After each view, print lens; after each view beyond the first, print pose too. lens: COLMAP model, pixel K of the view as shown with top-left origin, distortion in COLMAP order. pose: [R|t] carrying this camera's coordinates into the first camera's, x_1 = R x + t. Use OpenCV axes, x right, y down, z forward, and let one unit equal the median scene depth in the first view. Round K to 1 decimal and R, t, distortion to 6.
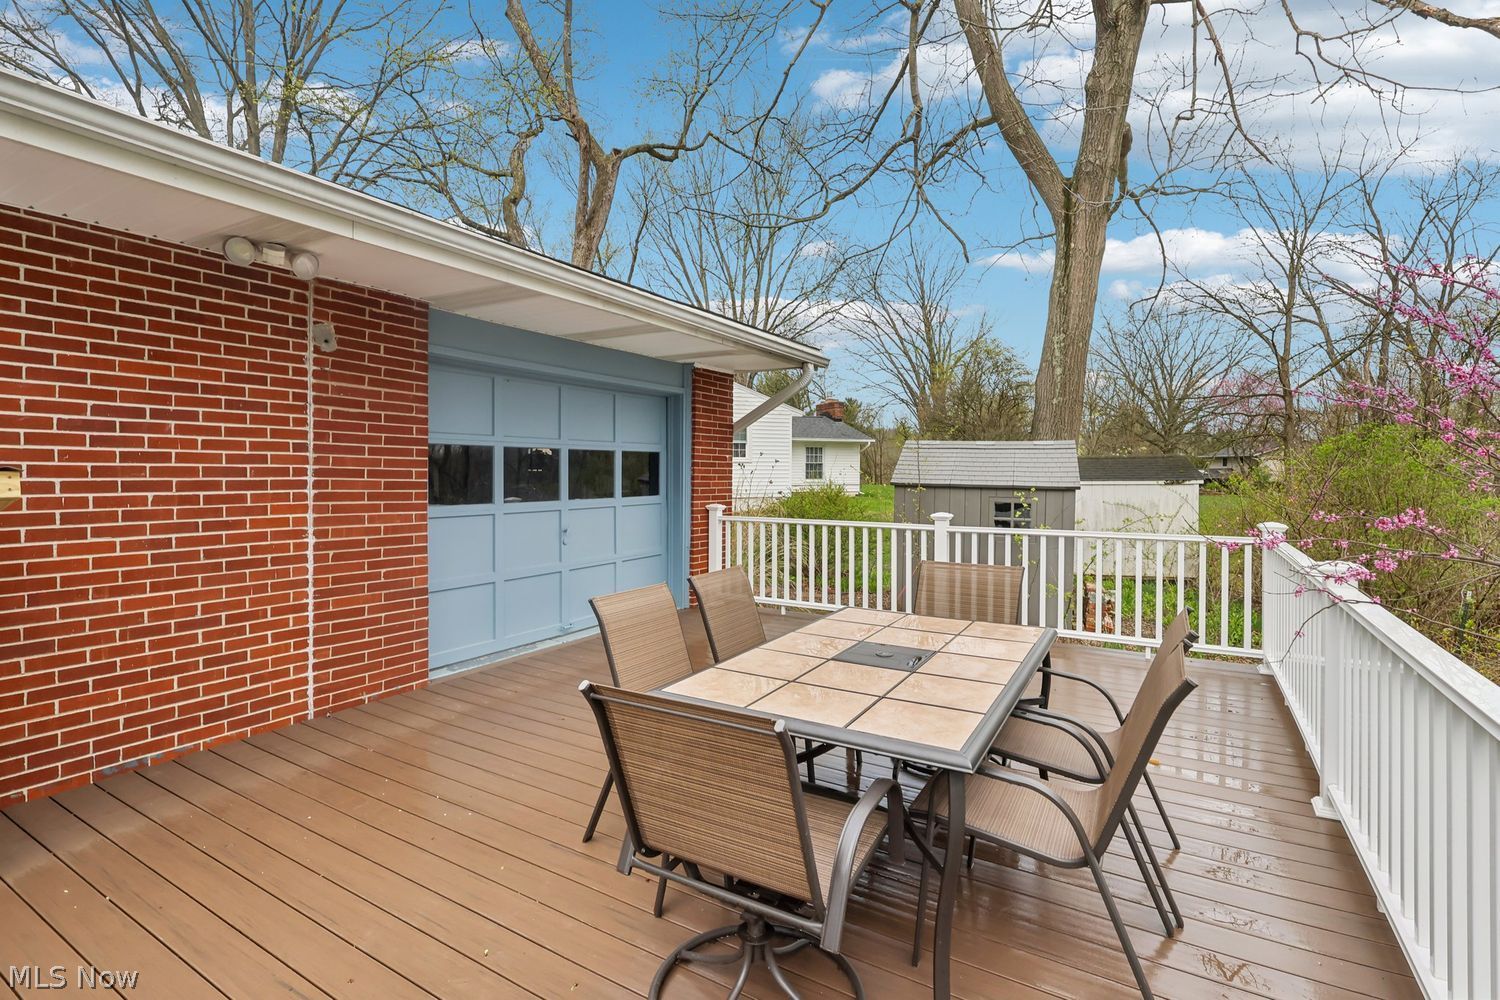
lens RADIAL K [[702.6, 0, 745.0], [0, 702.6, 484.4], [0, 0, 1]] dist [0.002228, 0.000120]
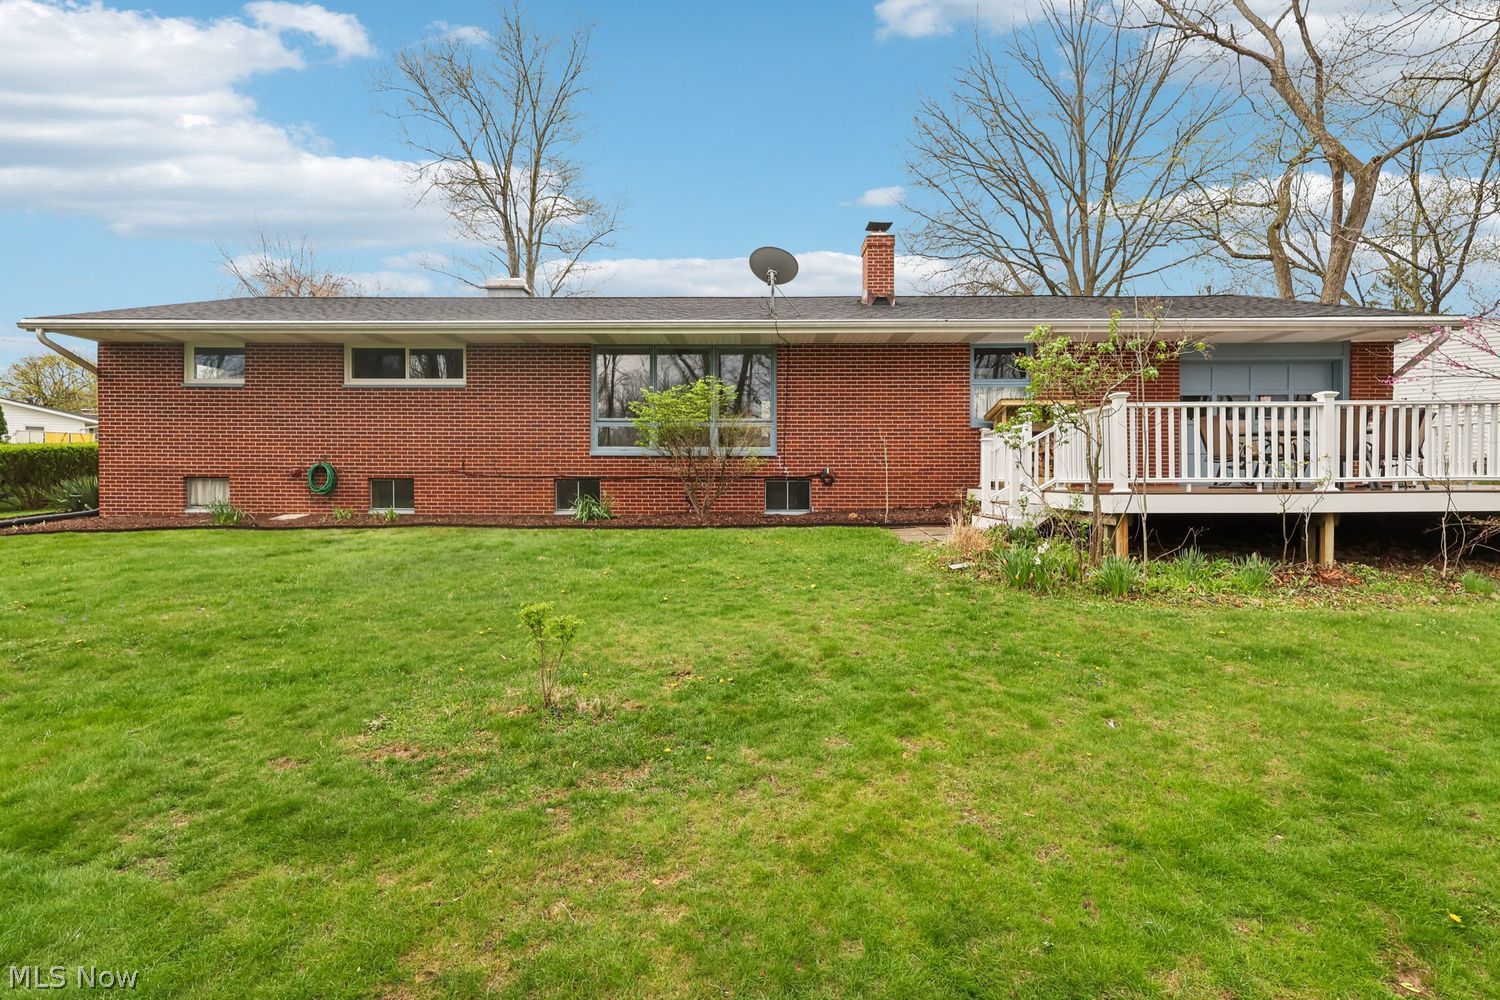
lens RADIAL K [[702.6, 0, 745.0], [0, 702.6, 484.4], [0, 0, 1]] dist [0.002228, 0.000120]
pose [[0.511608, -0.003274, -0.859213, 0.285930], [-0.009308, 0.999913, -0.009353, 0.092215], [0.859169, 0.012783, 0.511533, -0.502894]]
